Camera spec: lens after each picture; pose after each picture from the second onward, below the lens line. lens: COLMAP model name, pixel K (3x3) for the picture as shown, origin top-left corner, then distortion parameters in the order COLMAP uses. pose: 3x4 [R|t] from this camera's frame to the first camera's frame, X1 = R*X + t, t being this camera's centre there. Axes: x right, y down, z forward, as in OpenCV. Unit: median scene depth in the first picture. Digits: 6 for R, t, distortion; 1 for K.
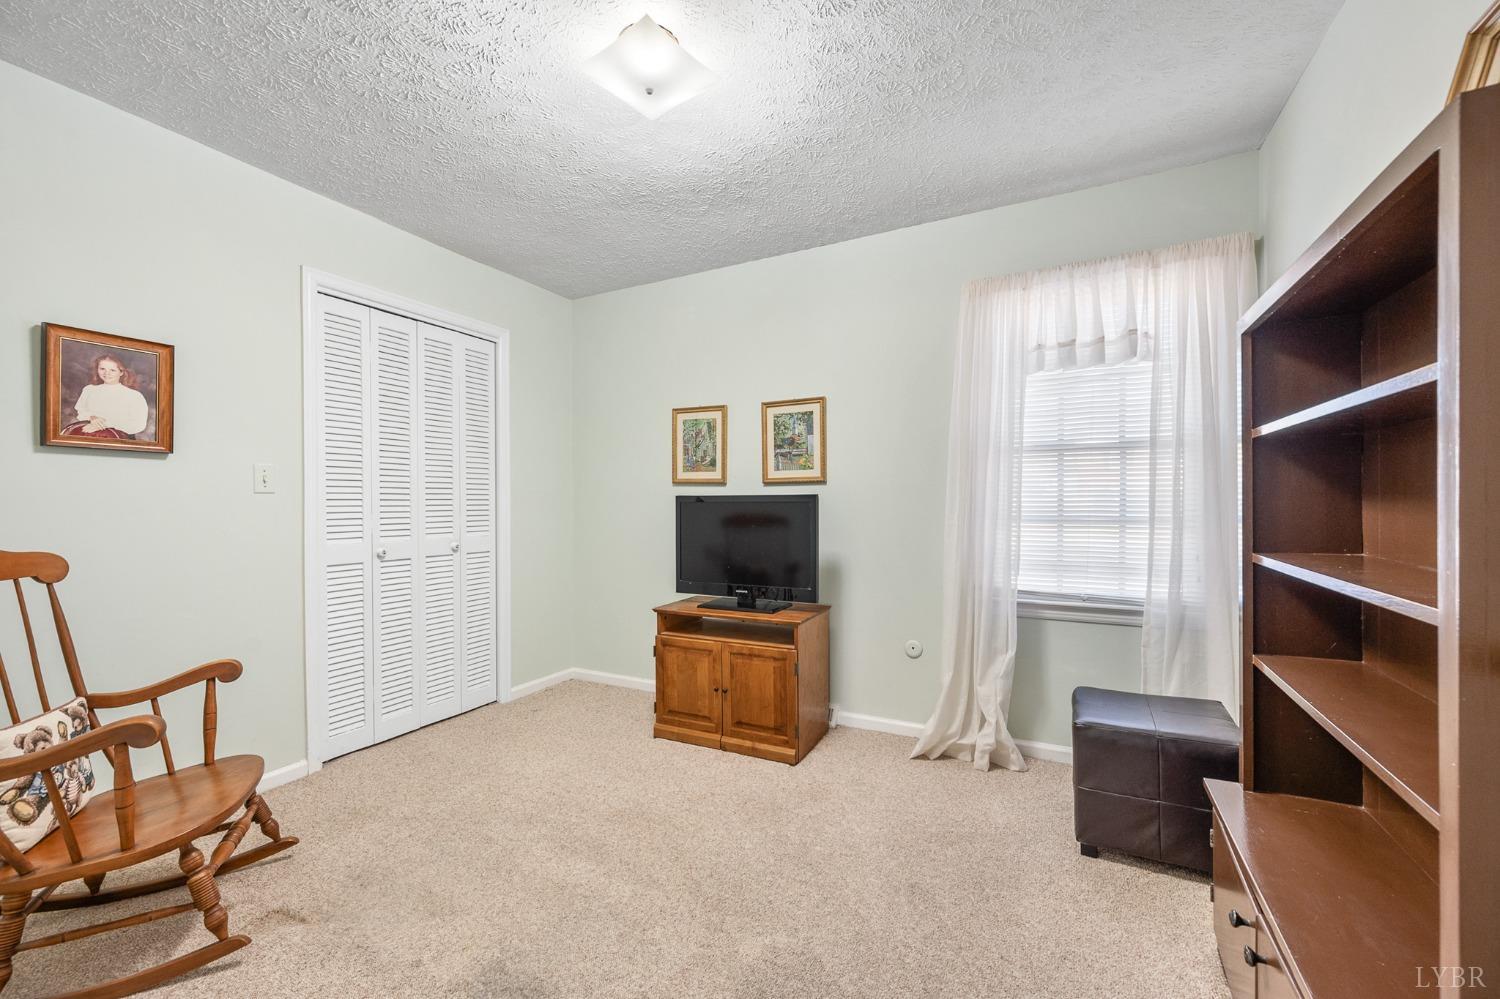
lens RADIAL K [[598.1, 0, 751.6], [0, 598.1, 503.3], [0, 0, 1]] dist [-0.002550, -0.000066]
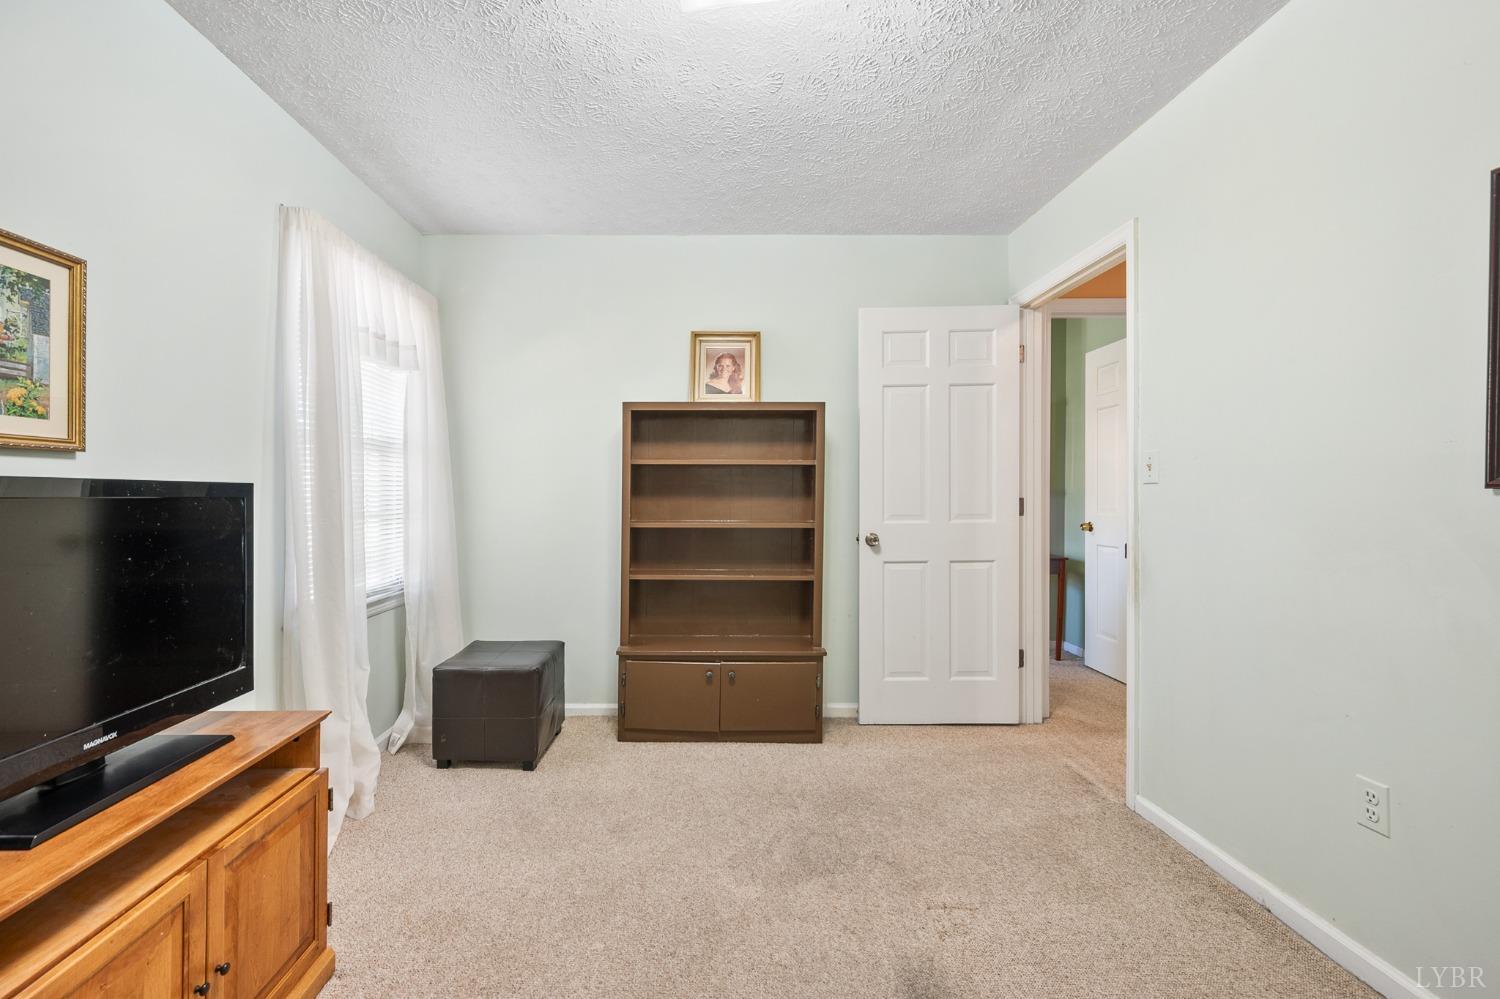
lens RADIAL K [[598.1, 0, 722.5], [0, 598.1, 487.0], [0, 0, 1]] dist [-0.002550, -0.000066]
pose [[-0.465603, 0.003557, 0.884987, -0.489058], [-0.002684, 0.999982, -0.005432, -0.008535], [-0.884990, -0.004905, -0.465585, 0.782533]]
